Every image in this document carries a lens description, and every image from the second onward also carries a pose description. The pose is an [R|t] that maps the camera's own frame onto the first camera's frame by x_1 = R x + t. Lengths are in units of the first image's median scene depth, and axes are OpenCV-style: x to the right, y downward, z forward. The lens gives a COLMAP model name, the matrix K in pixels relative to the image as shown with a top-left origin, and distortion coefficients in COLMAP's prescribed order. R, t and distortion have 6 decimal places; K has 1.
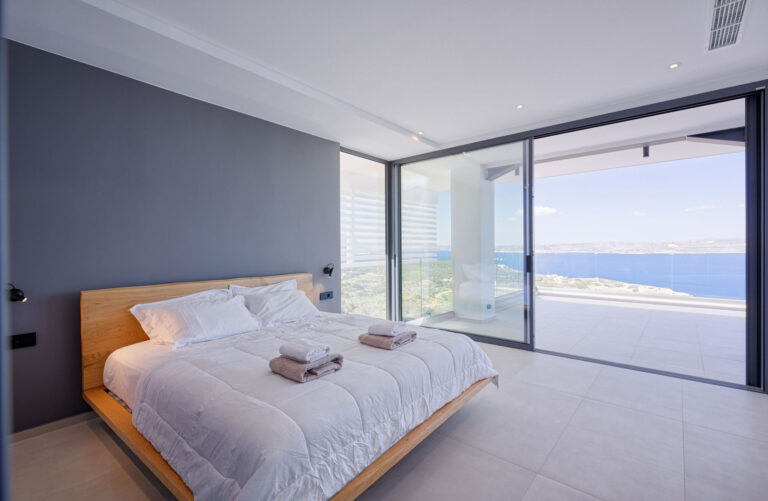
lens RADIAL K [[337.8, 0, 387.0], [0, 337.8, 250.5], [0, 0, 1]] dist [-0.001498, -0.000233]
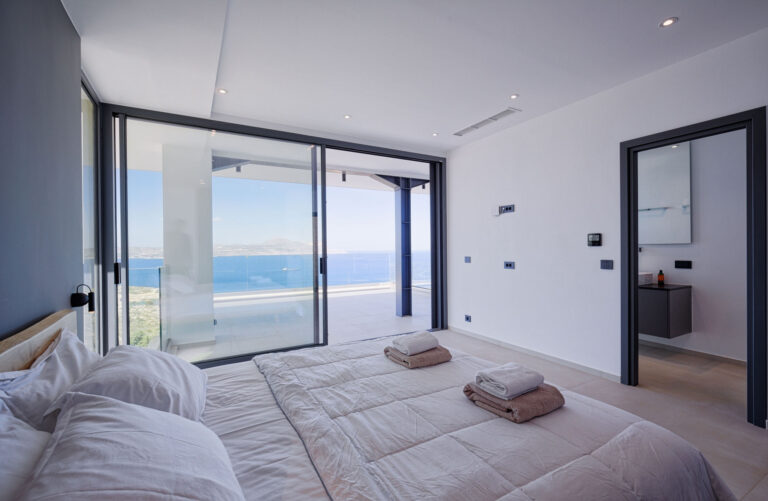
lens RADIAL K [[337.8, 0, 387.0], [0, 337.8, 250.5], [0, 0, 1]] dist [-0.001498, -0.000233]
pose [[0.327752, -0.002539, 0.944761, -0.487118], [0.016707, 0.999856, -0.003109, -0.000218], [-0.944616, 0.016803, 0.327747, 0.455301]]
